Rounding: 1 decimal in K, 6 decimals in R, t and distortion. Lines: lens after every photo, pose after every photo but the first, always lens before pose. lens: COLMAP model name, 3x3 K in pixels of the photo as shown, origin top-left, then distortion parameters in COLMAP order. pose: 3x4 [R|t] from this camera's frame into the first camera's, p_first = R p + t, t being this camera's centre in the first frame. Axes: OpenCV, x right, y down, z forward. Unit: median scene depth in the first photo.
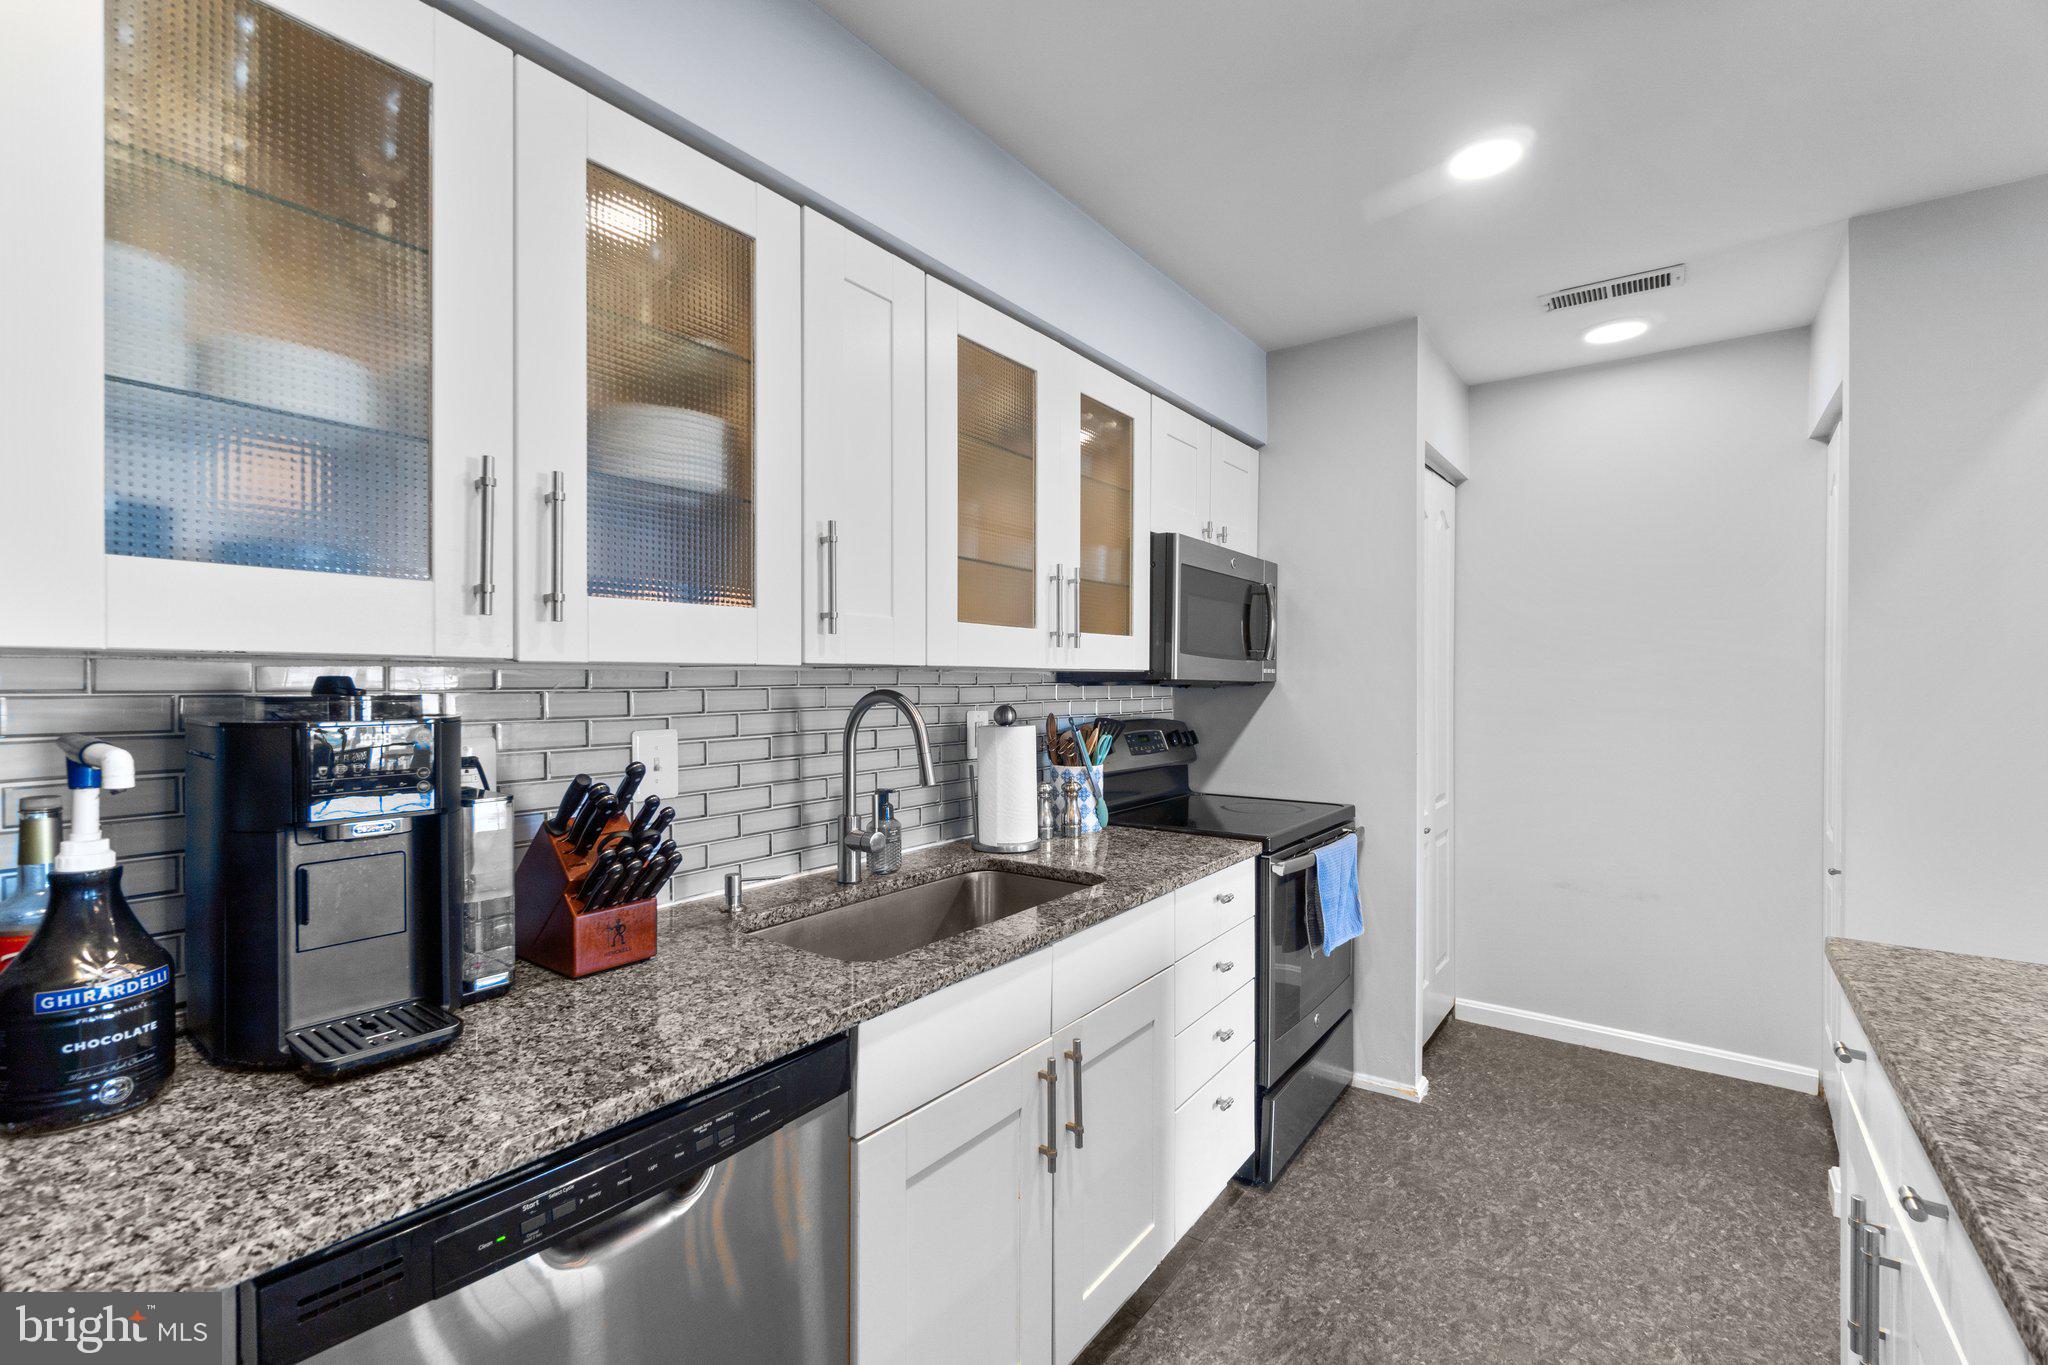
lens RADIAL K [[883.0, 0, 1019.4], [0, 883.0, 687.7], [0, 0, 1]] dist [0.002160, 0.000313]
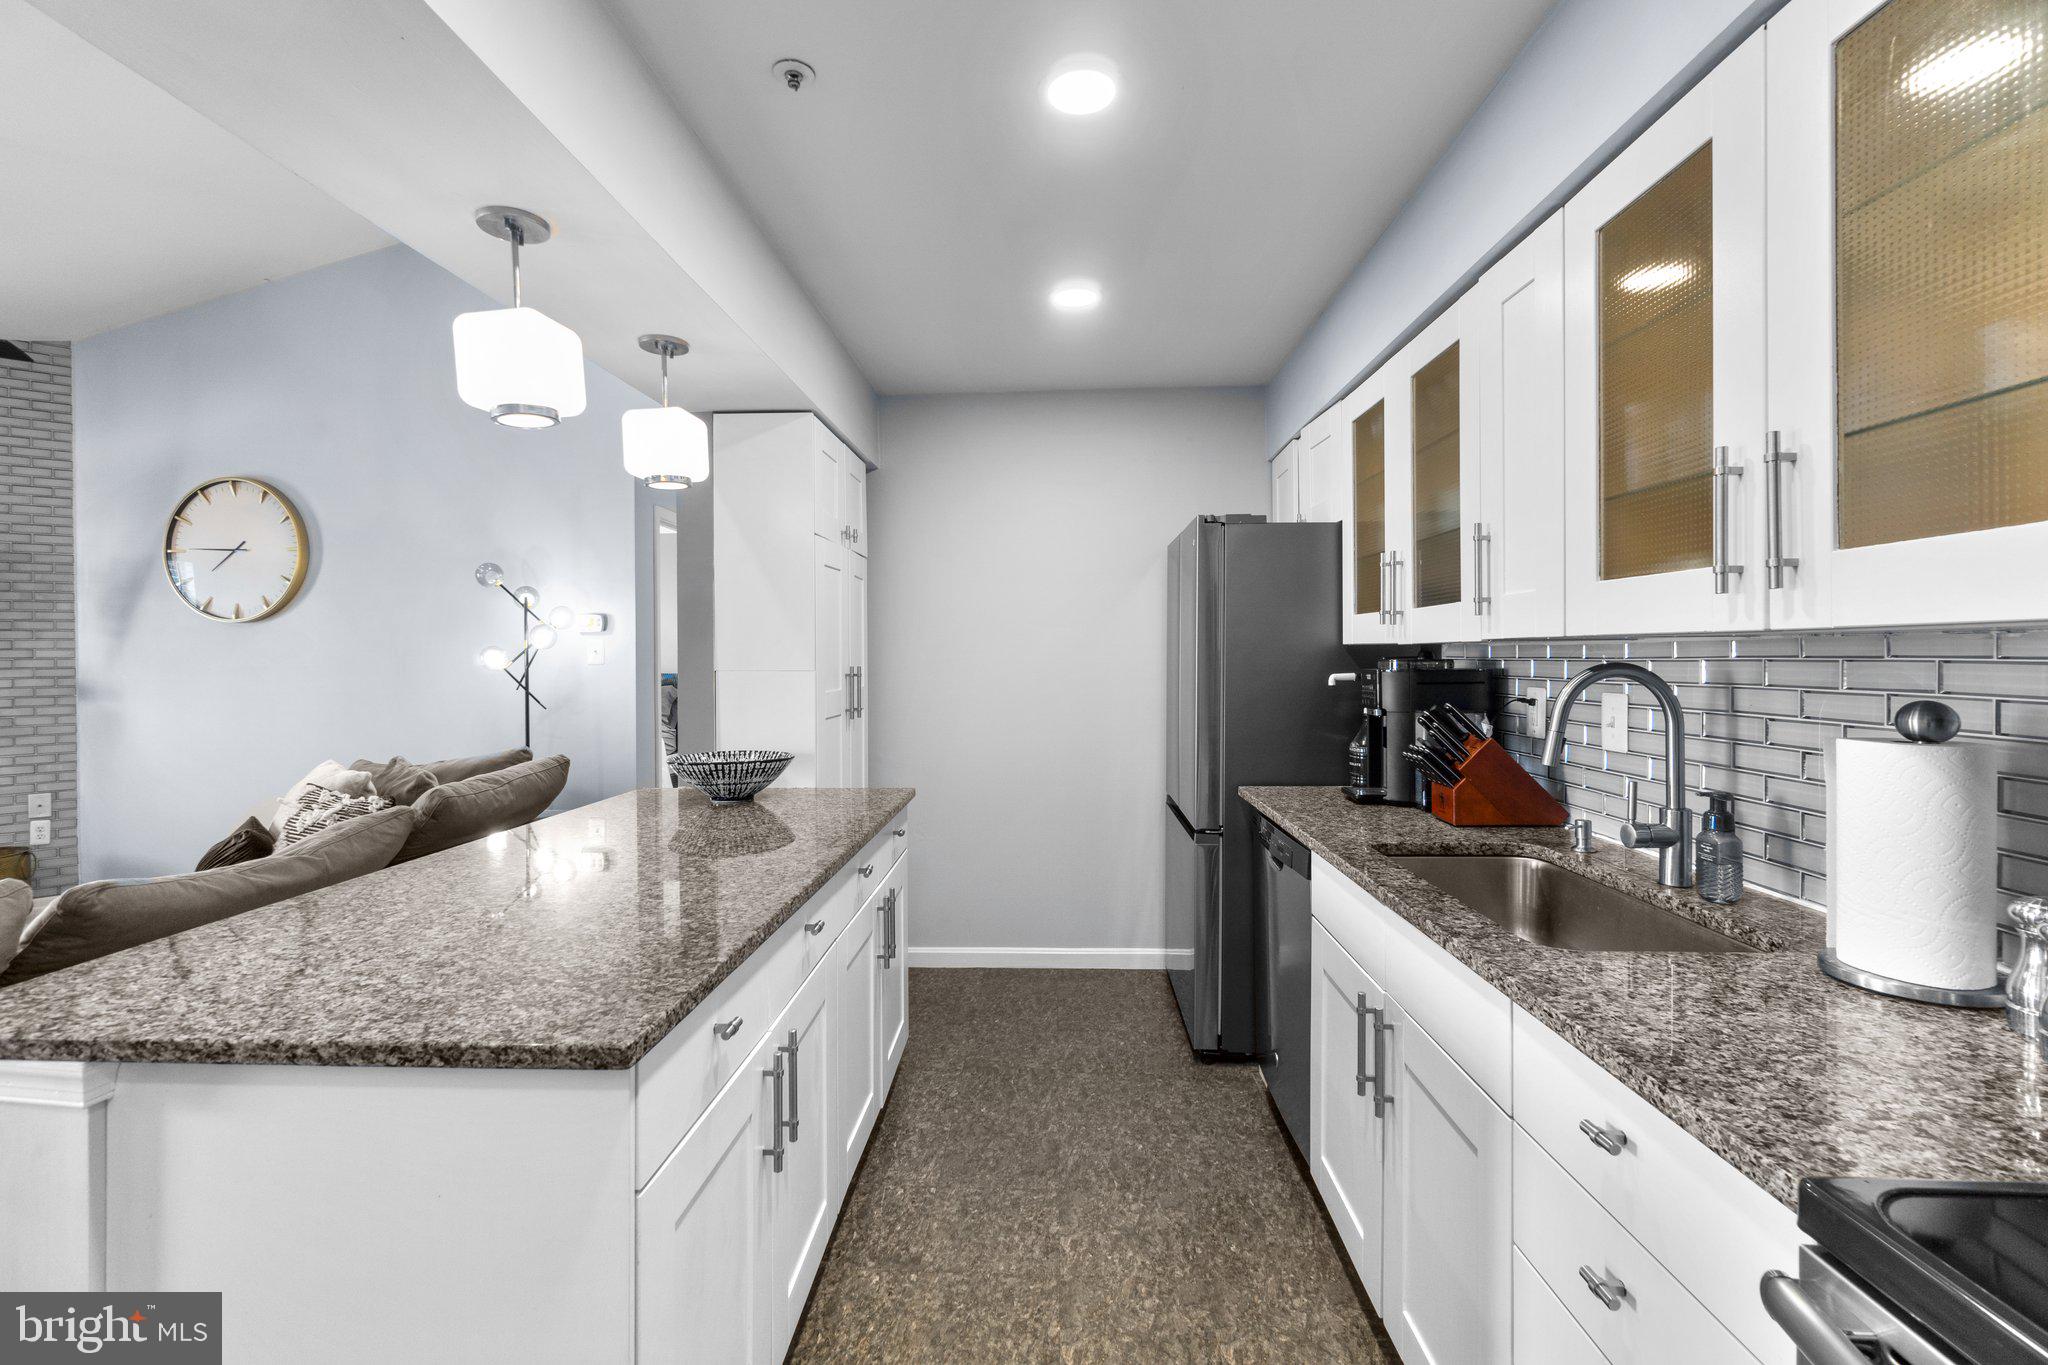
lens RADIAL K [[882.8, 0, 1015.8], [0, 882.8, 661.9], [0, 0, 1]] dist [-0.003647, -0.000052]
pose [[-0.827208, 0.009105, -0.561822, 0.733294], [0.001727, 0.999905, 0.013662, -0.010354], [0.561893, 0.010331, -0.827146, 1.203688]]
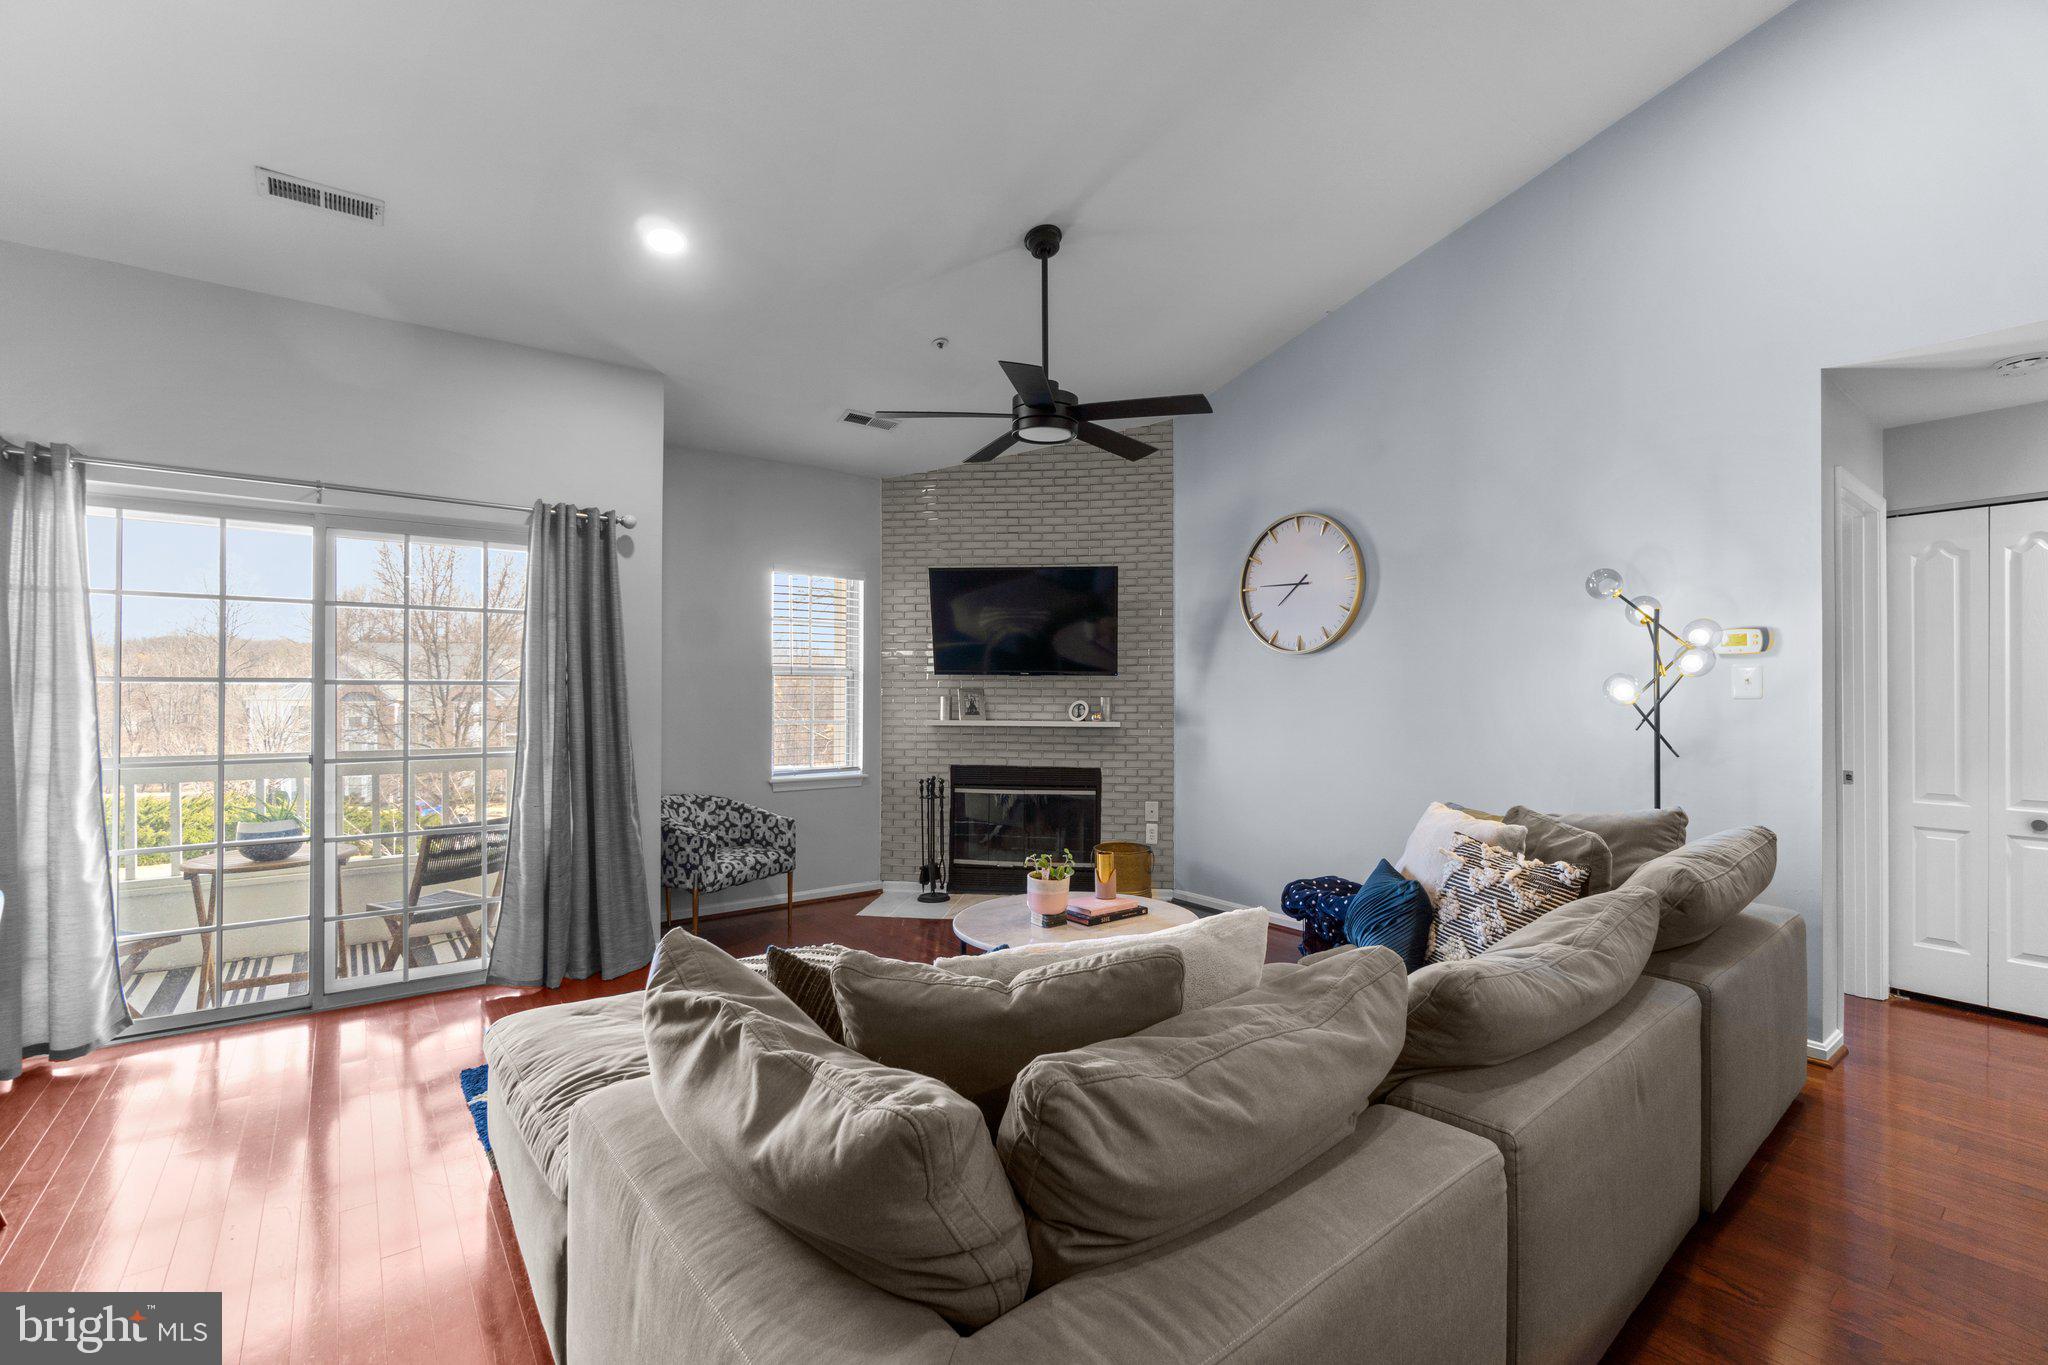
lens RADIAL K [[883.0, 0, 1019.4], [0, 883.0, 687.7], [0, 0, 1]] dist [0.002160, 0.000313]
pose [[-0.963366, 0.001452, 0.268186, 1.193932], [0.001741, 0.999998, 0.000838, 0.001405], [-0.268184, 0.001274, -0.963367, 0.673160]]
